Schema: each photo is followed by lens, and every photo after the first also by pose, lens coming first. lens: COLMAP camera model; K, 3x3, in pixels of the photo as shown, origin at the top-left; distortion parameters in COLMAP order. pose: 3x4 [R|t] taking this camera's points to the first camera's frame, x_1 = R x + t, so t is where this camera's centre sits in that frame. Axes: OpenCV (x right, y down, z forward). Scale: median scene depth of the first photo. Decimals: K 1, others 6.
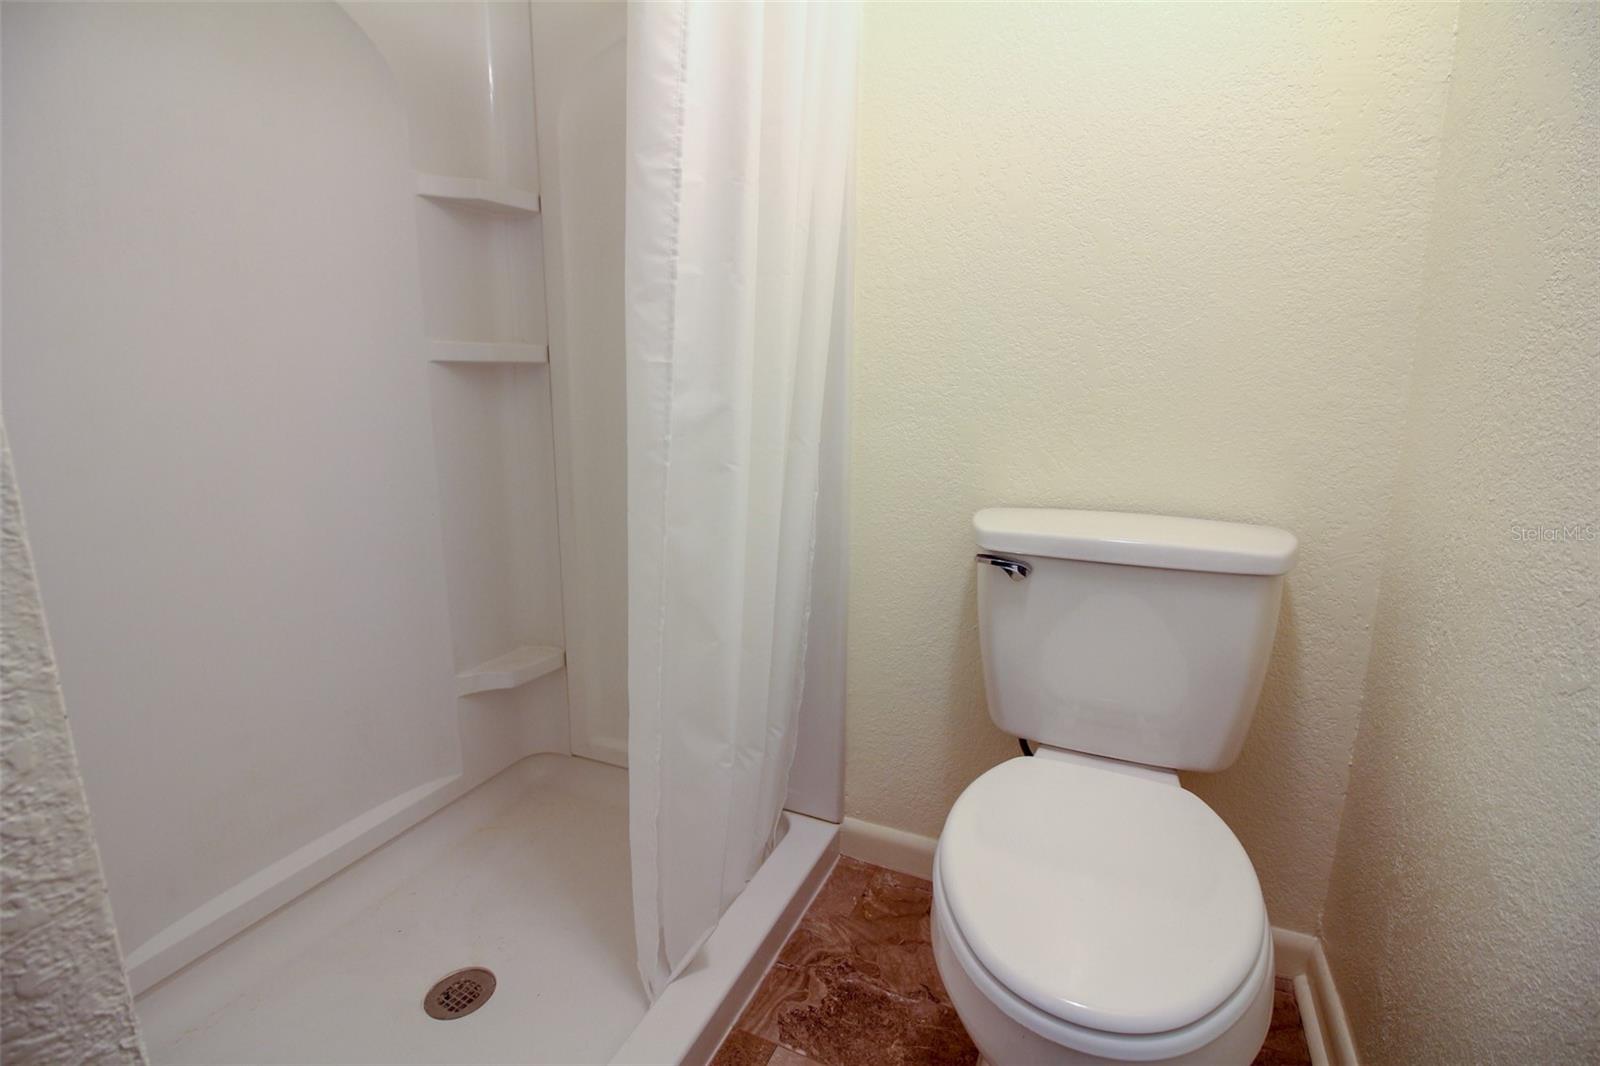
lens RADIAL K [[739.9, 0, 800.6], [0, 739.9, 517.7], [0, 0, 1]] dist [0.001975, -0.013194]
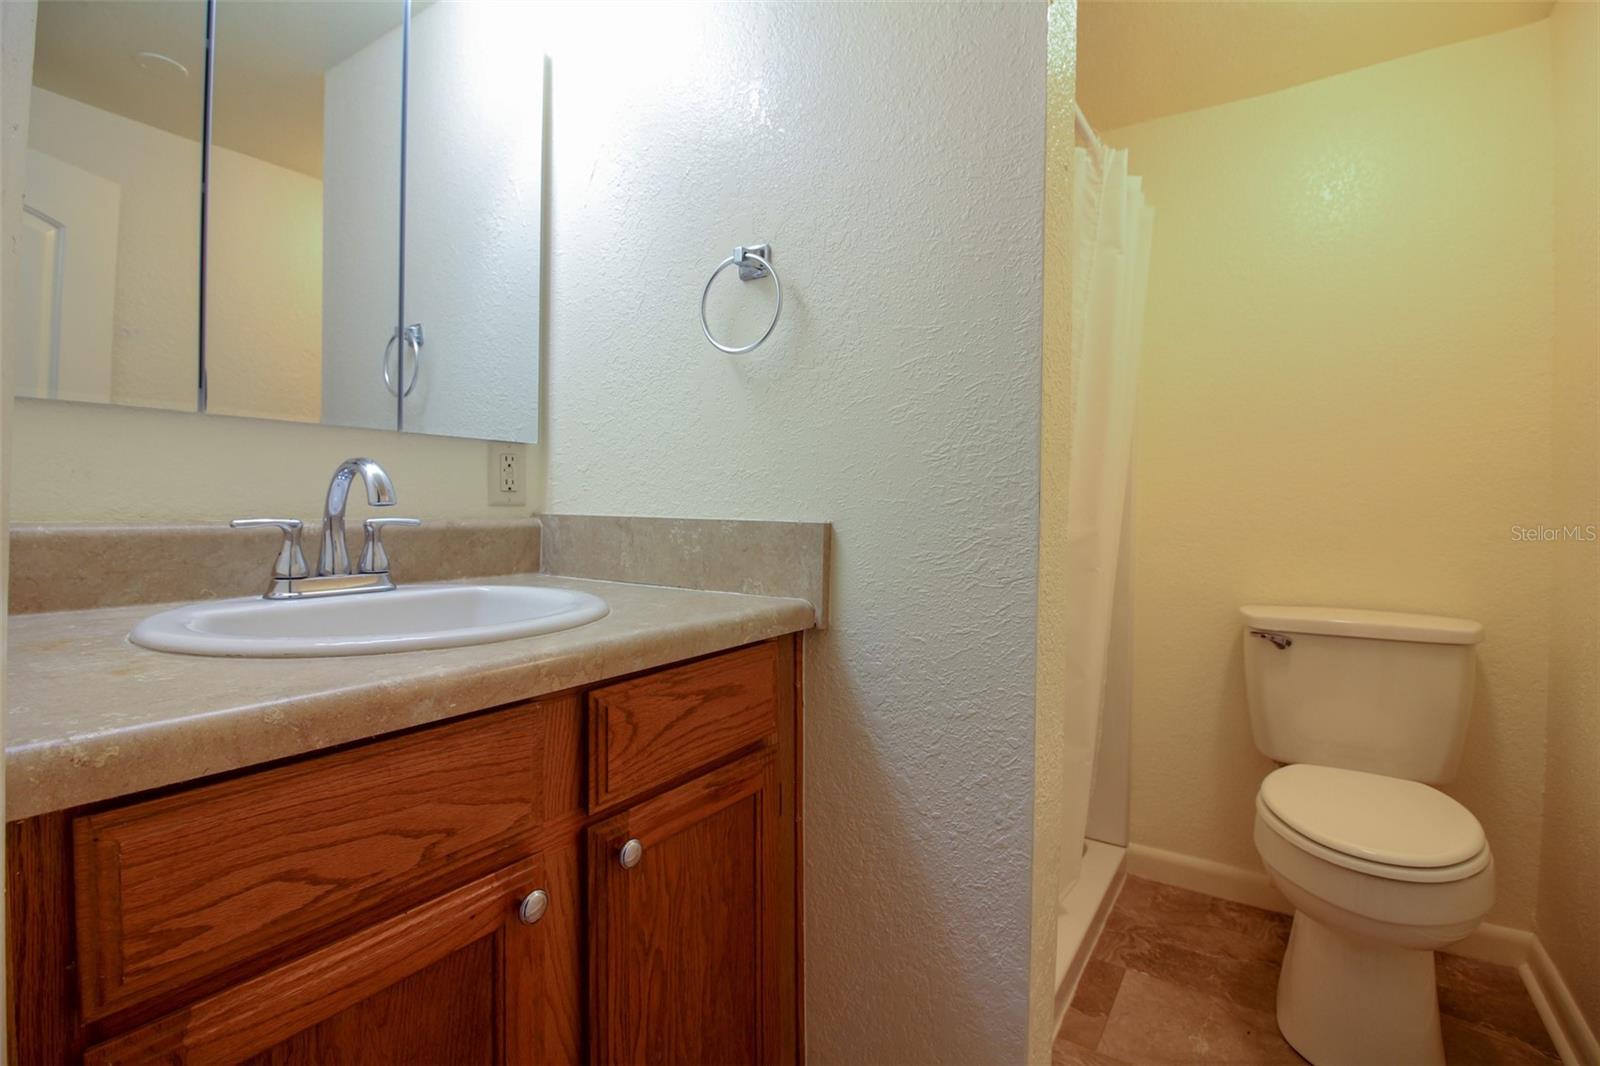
lens RADIAL K [[739.9, 0, 800.6], [0, 739.9, 517.7], [0, 0, 1]] dist [0.001975, -0.013194]
pose [[0.987545, 0.006222, -0.157214, -0.404765], [-0.035311, 0.982493, -0.182922, 0.121341], [0.153323, 0.186195, 0.970476, -0.613954]]
